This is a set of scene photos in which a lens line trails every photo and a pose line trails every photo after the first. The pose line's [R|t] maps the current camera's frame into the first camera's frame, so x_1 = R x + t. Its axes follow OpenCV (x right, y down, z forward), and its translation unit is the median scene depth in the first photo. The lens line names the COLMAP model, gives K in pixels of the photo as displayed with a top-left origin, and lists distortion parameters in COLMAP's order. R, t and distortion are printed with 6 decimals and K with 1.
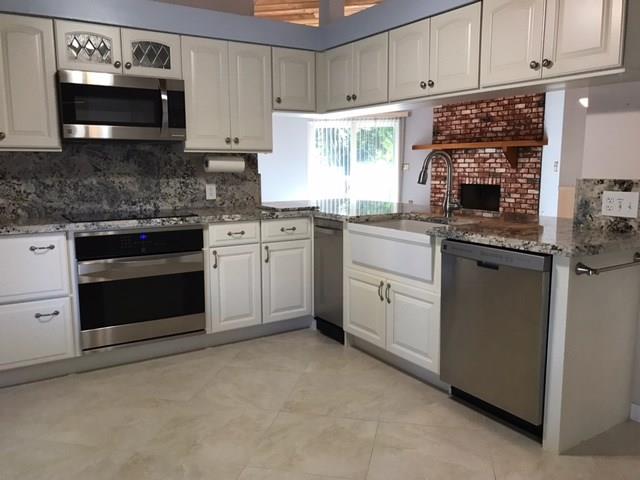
lens RADIAL K [[532.0, 0, 320.2], [0, 532.0, 244.0], [0, 0, 1]] dist [0.019626, -0.025395]
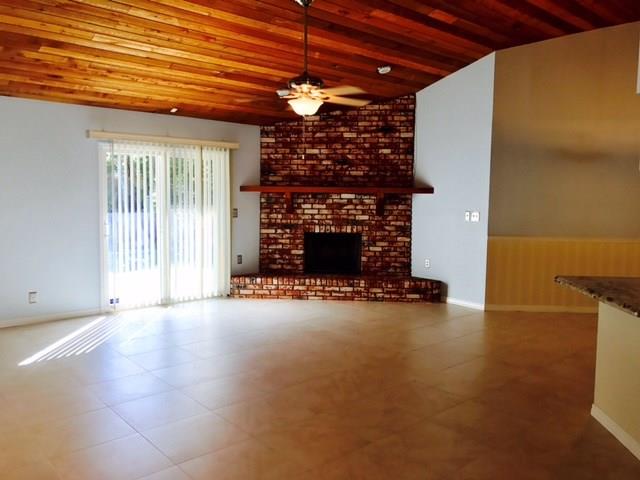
lens RADIAL K [[532.0, 0, 318.9], [0, 532.0, 245.6], [0, 0, 1]] dist [0.019626, -0.025395]
pose [[0.609382, -0.071517, 0.789645, -0.979356], [0.106948, 0.994236, 0.007514, -0.229689], [-0.785631, 0.079872, 0.613518, 1.086707]]
